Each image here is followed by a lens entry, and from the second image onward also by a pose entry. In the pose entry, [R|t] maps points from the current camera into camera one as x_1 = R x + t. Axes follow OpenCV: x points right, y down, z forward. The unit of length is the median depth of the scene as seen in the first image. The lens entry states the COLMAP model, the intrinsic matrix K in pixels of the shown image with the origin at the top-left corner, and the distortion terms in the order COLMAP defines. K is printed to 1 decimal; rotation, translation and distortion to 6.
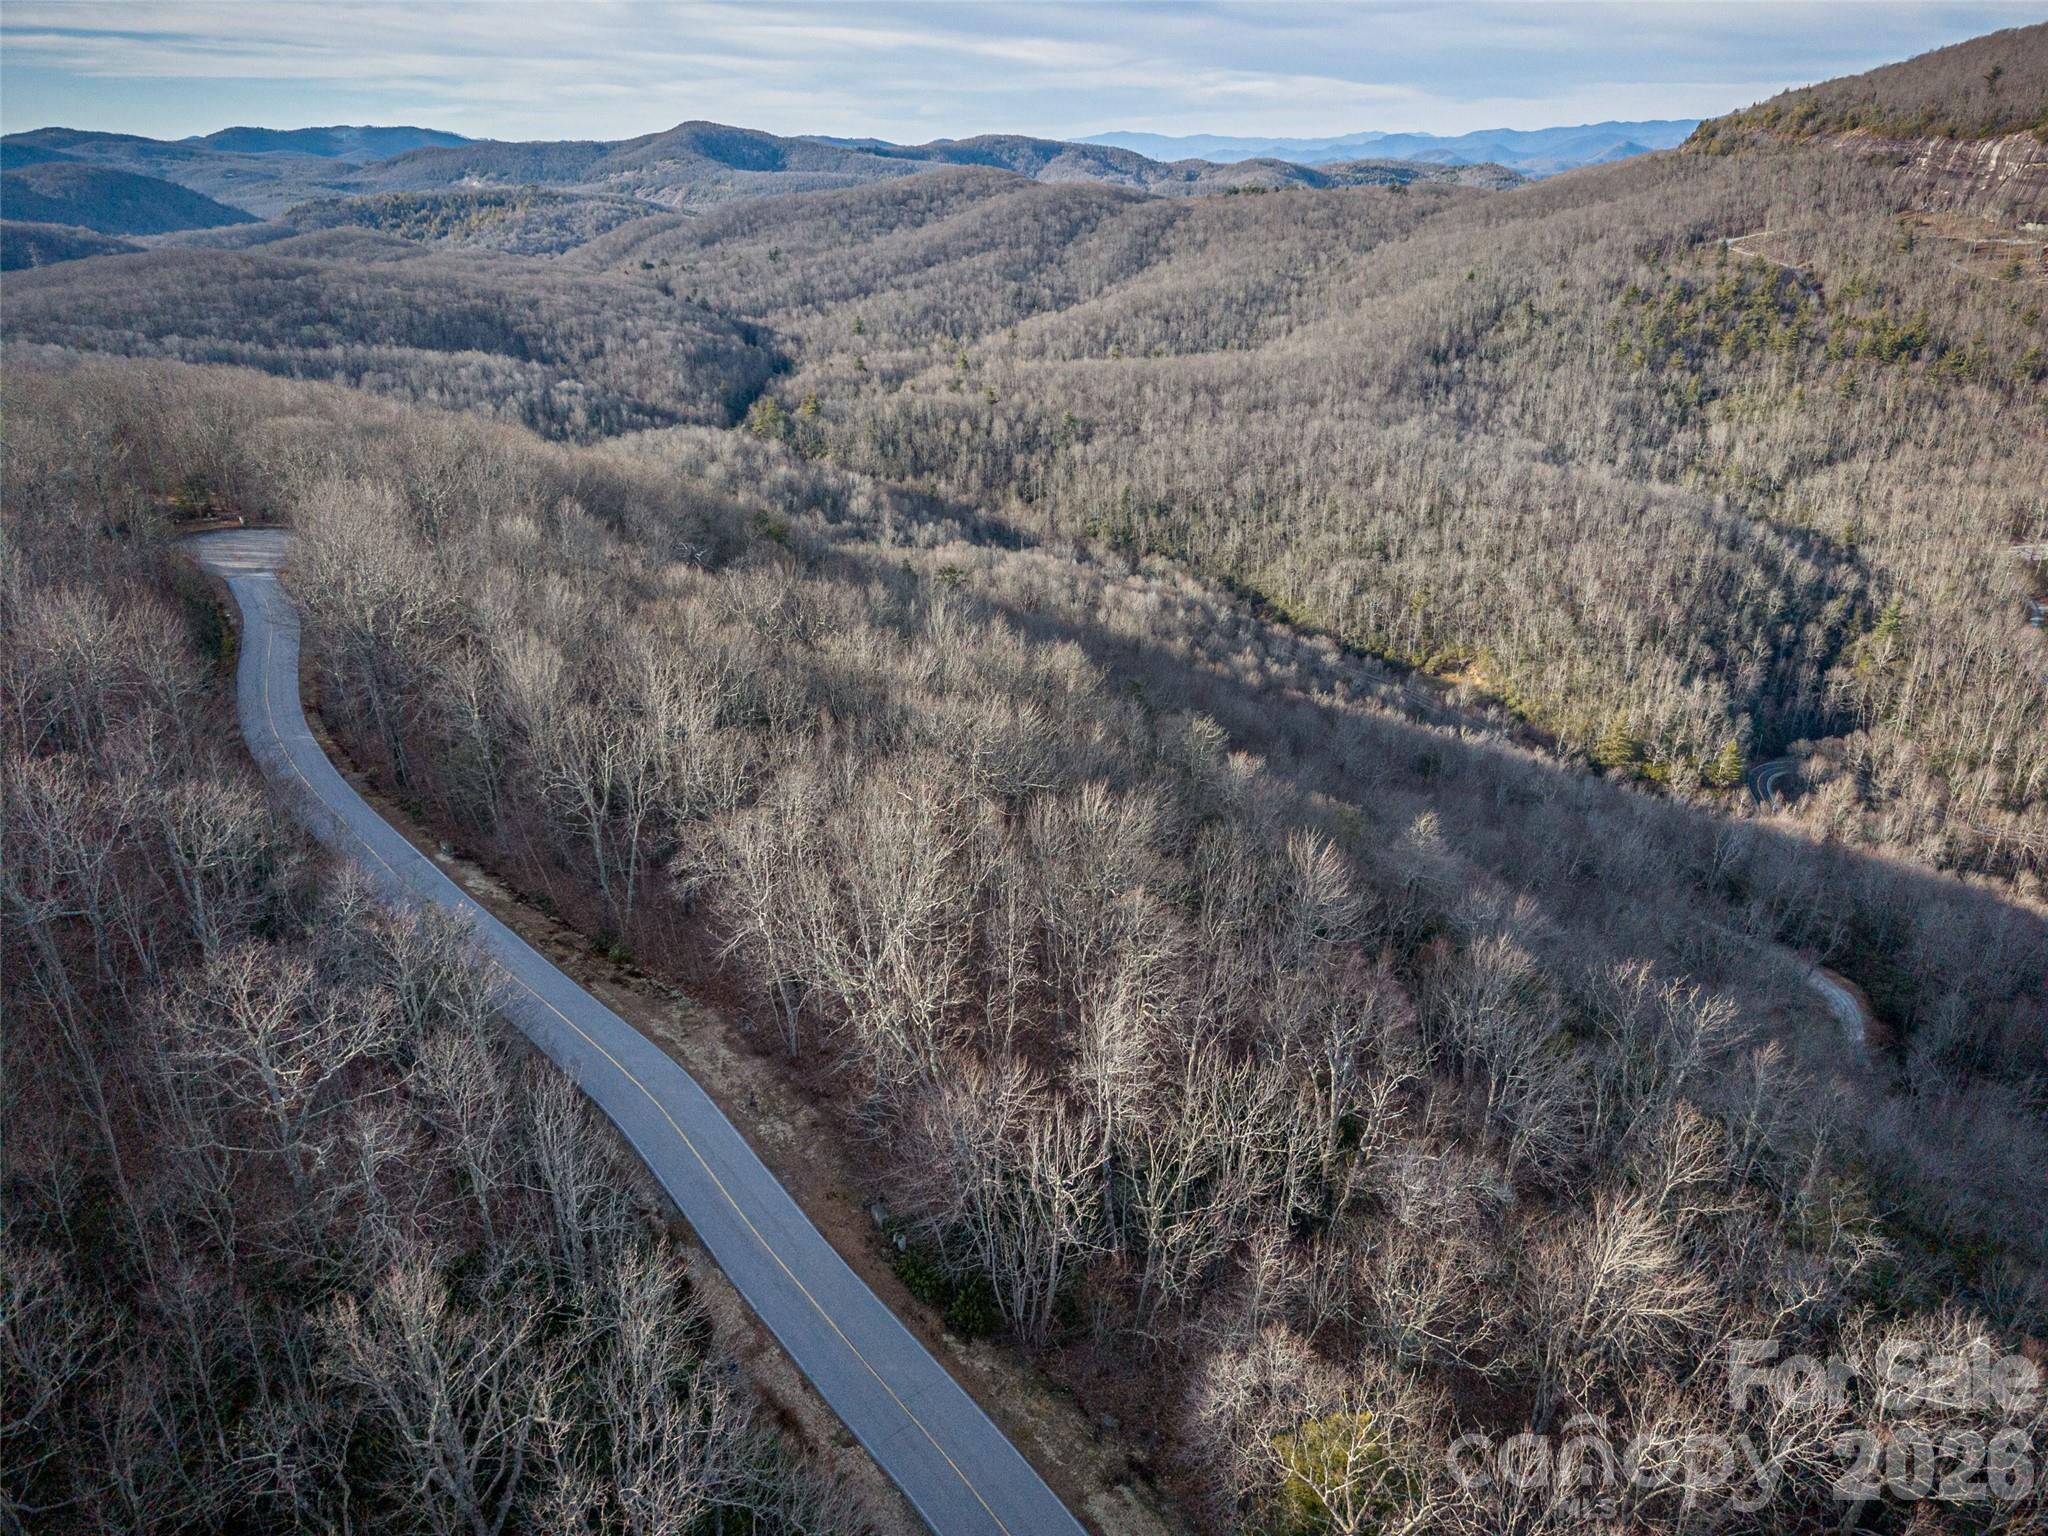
lens RADIAL K [[1379.2, 0, 1027.1], [0, 1379.2, 762.0], [0, 0, 1]] dist [0.032167, -0.029607]
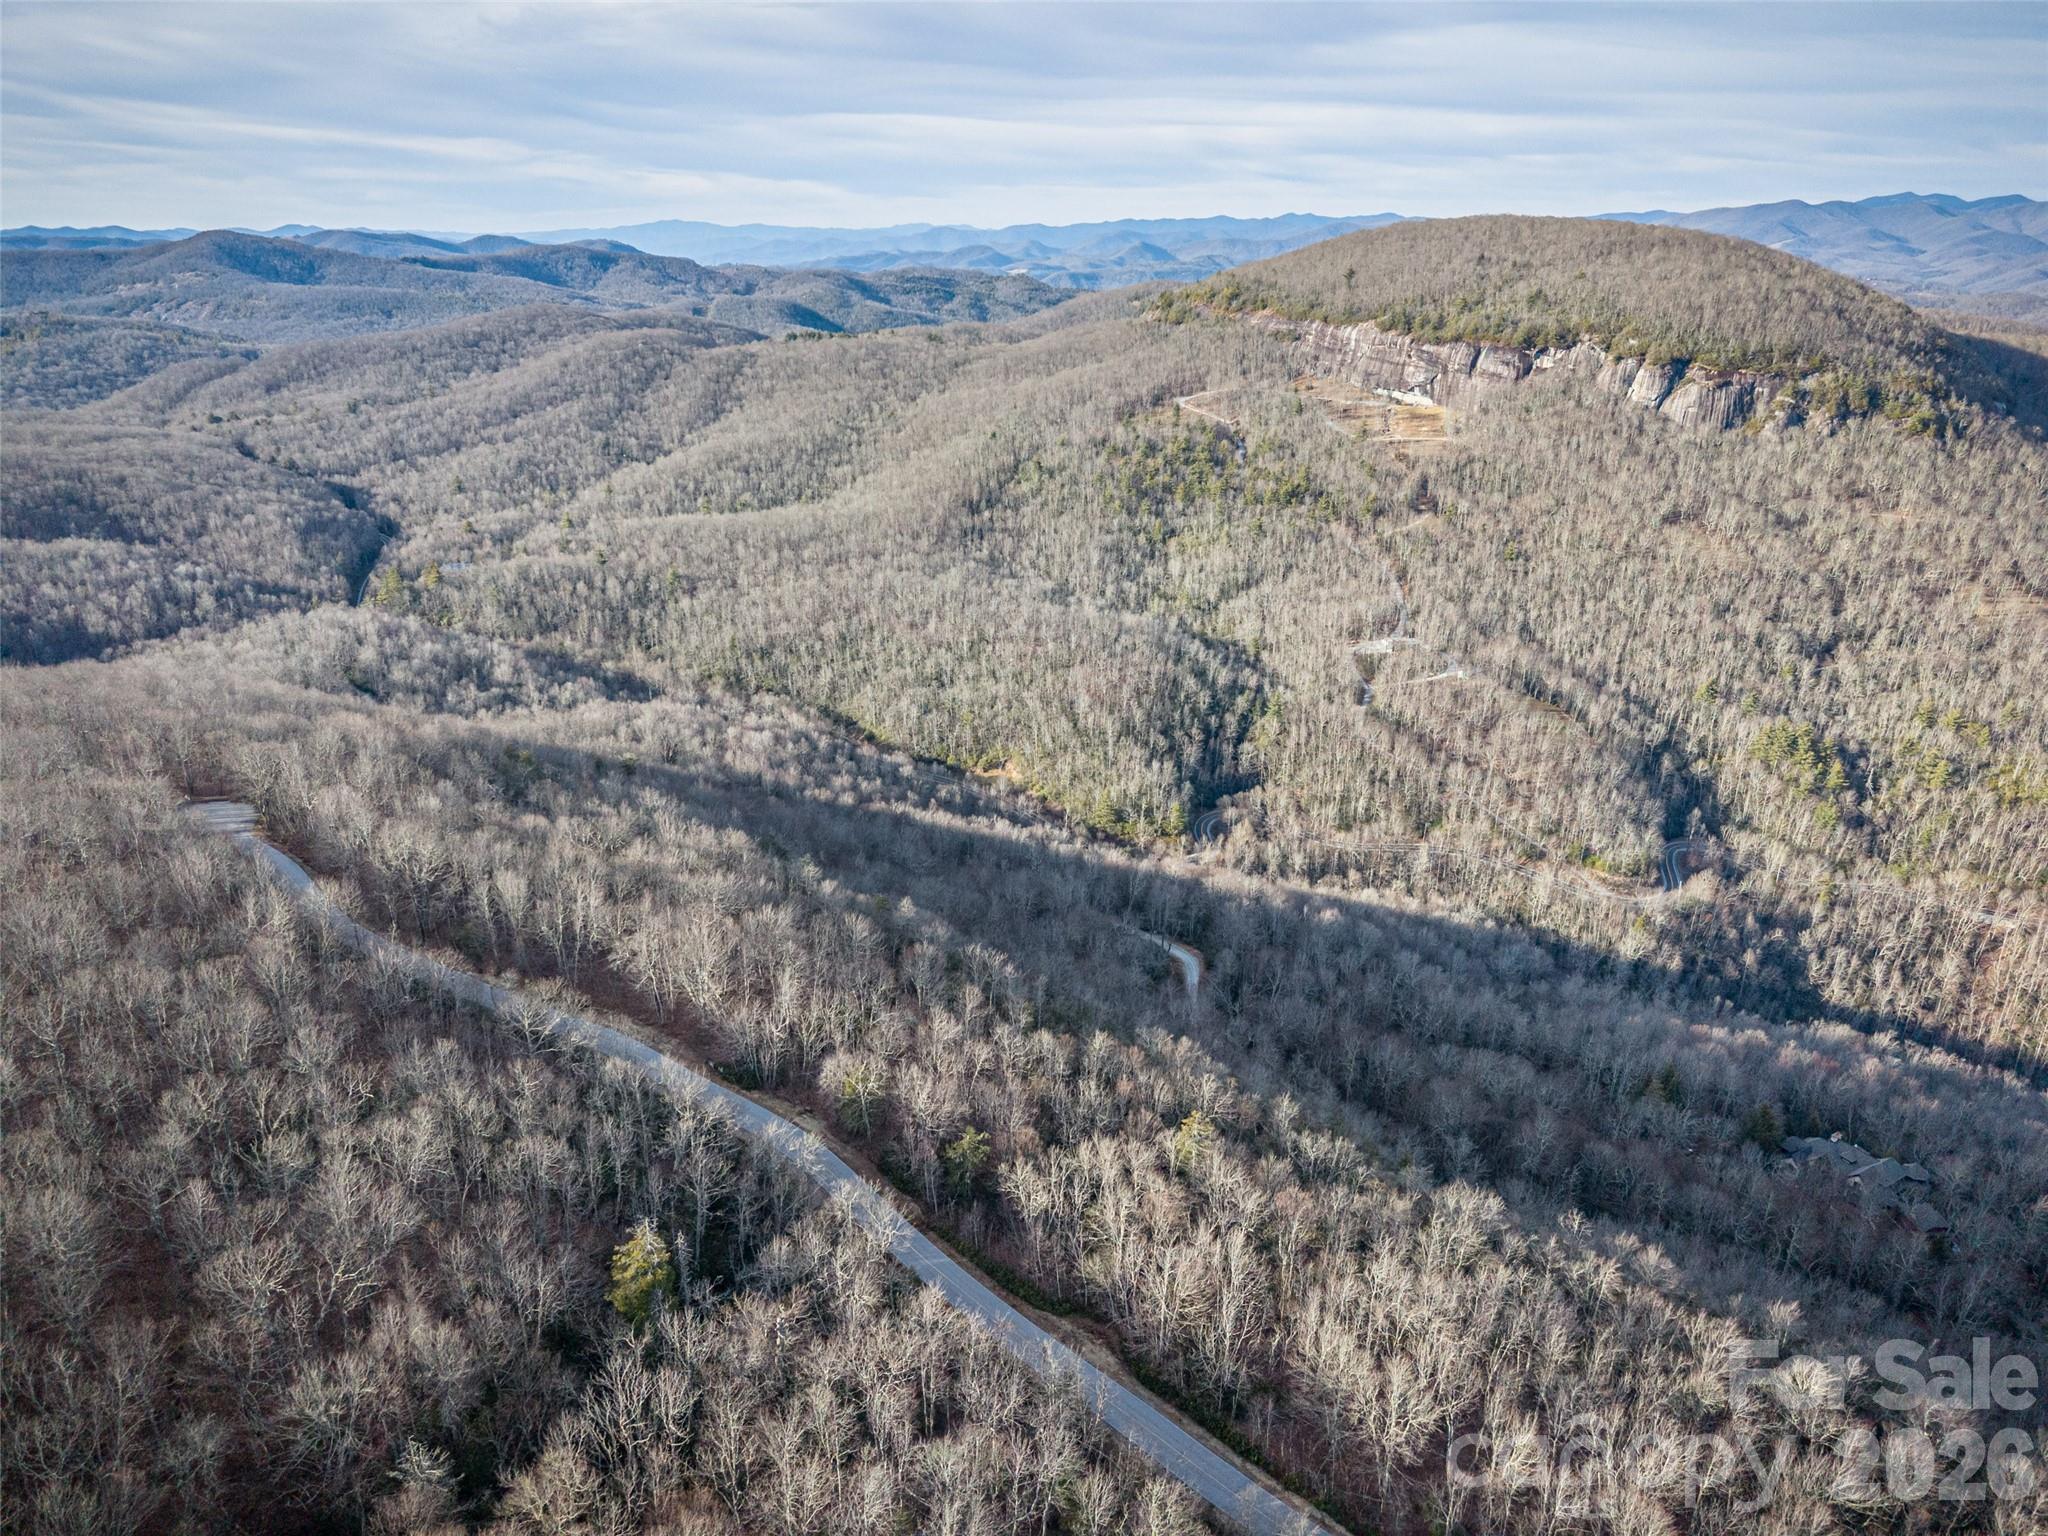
lens RADIAL K [[1385.0, 0, 1024.0], [0, 1385.0, 768.0], [0, 0, 1]] dist [0.018500, -0.009498]
pose [[0.957285, -0.098710, 0.271775, -0.020845], [0.111977, 0.993139, -0.033709, -0.011947], [-0.266583, 0.062701, 0.961770, -0.201976]]
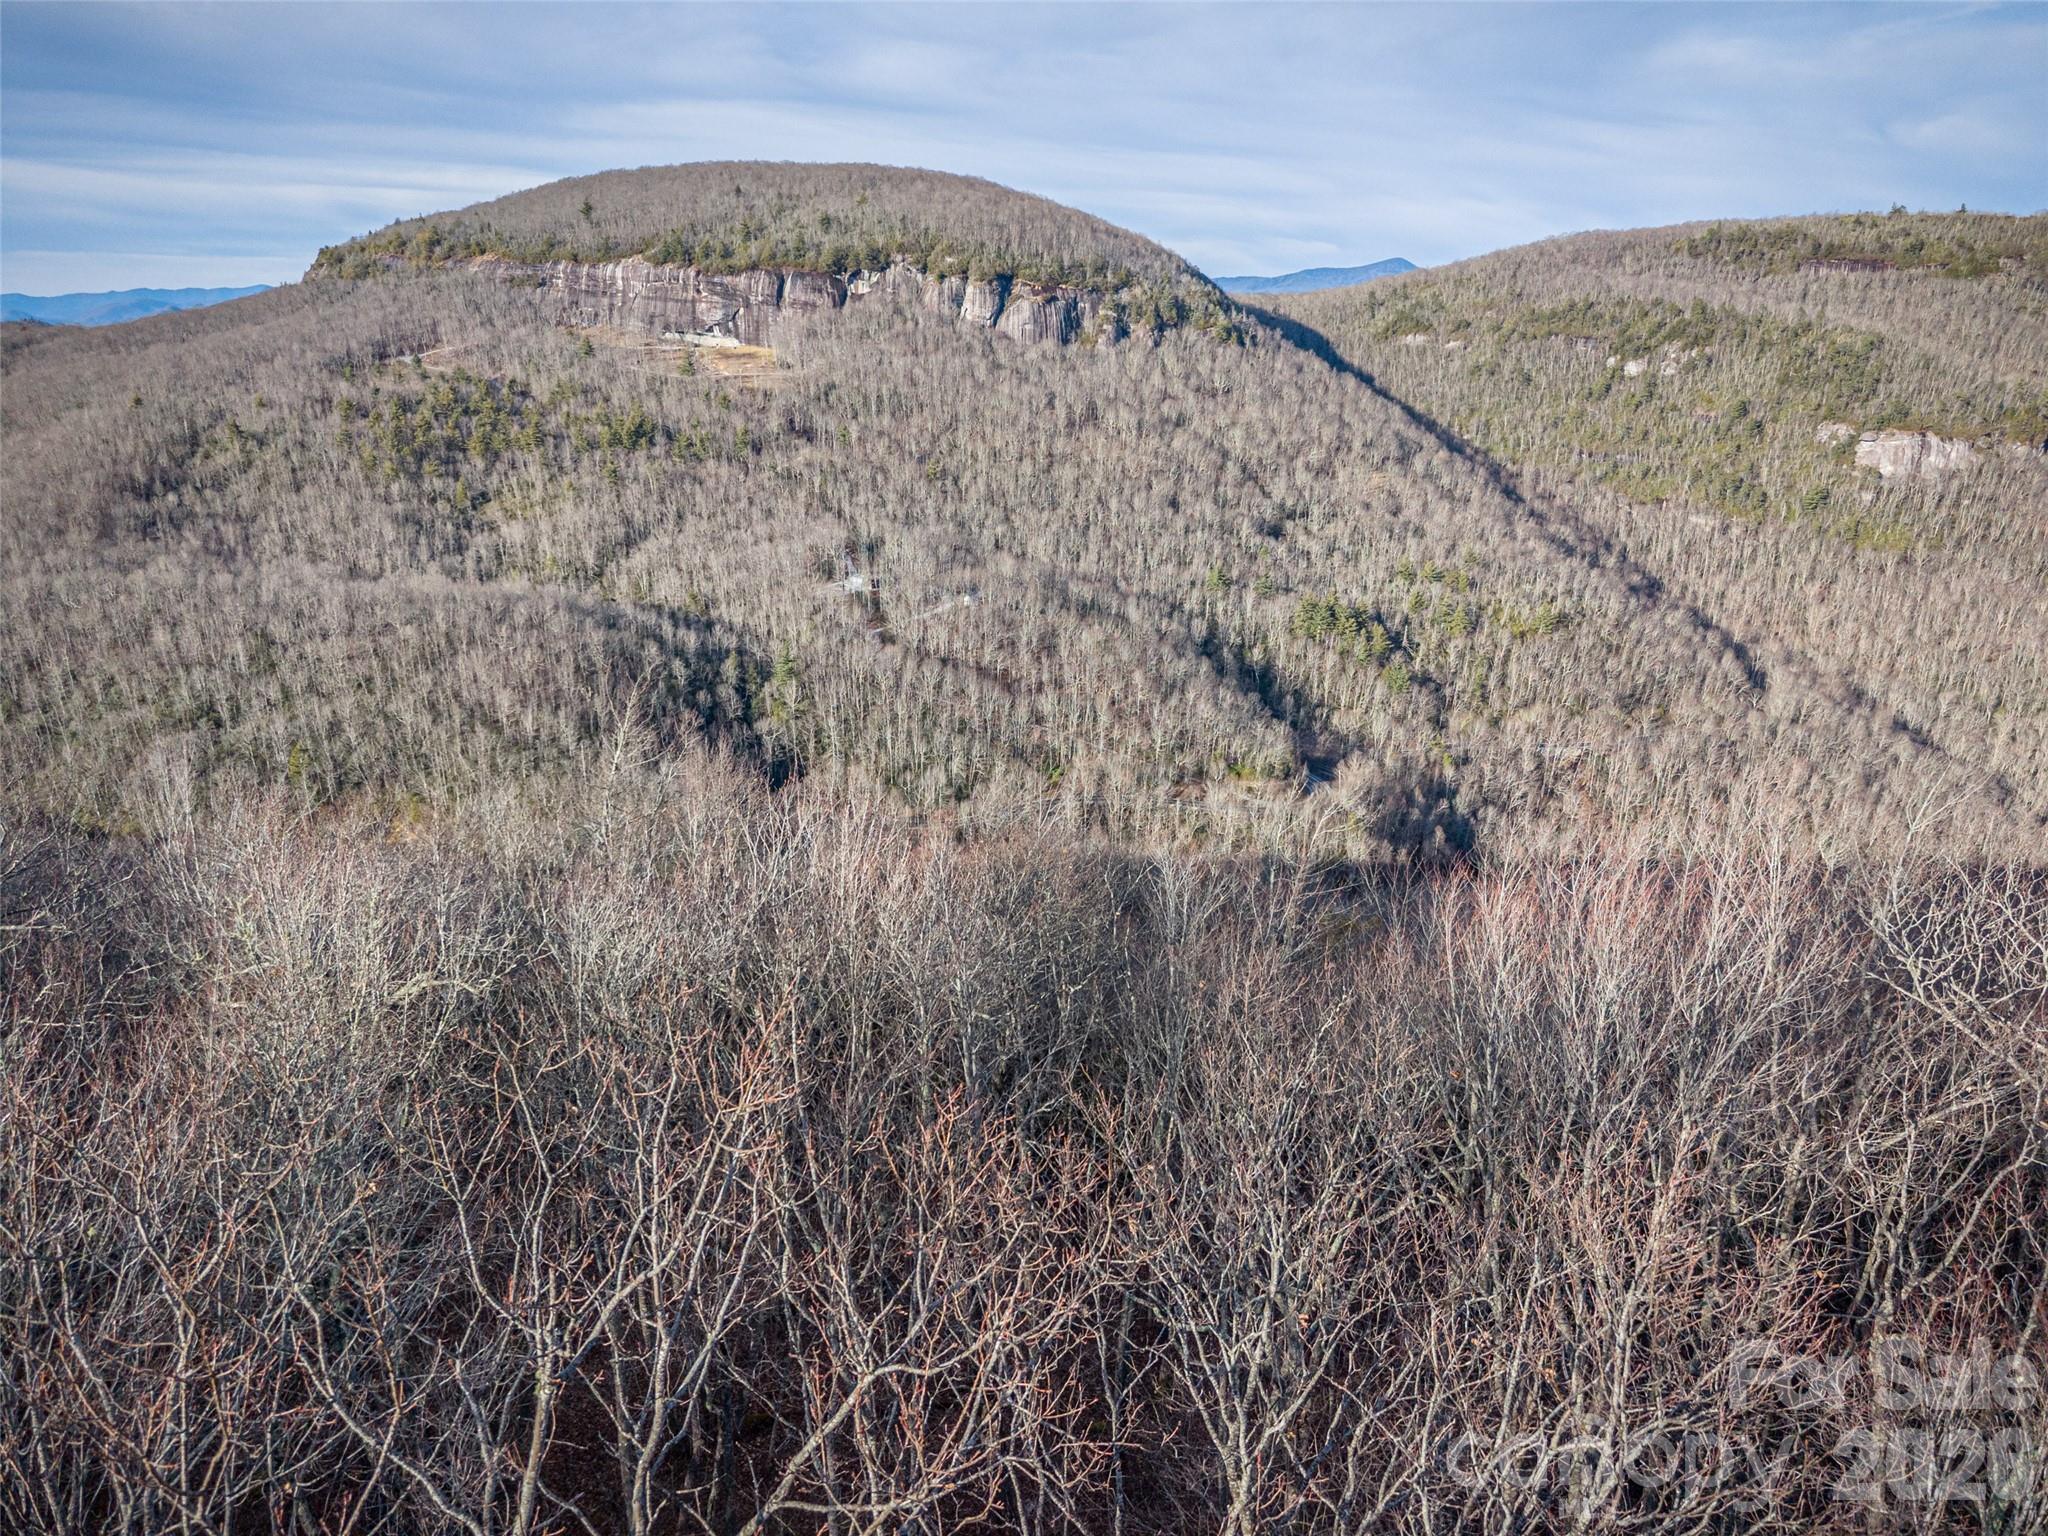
lens RADIAL K [[1383.9, 0, 1026.6], [0, 1383.9, 755.5], [0, 0, 1]] dist [0.021274, -0.017920]
pose [[0.612661, -0.239762, 0.753101, -0.037117], [0.321122, 0.946193, 0.039998, -0.013239], [-0.722168, 0.217332, 0.656688, 0.128437]]
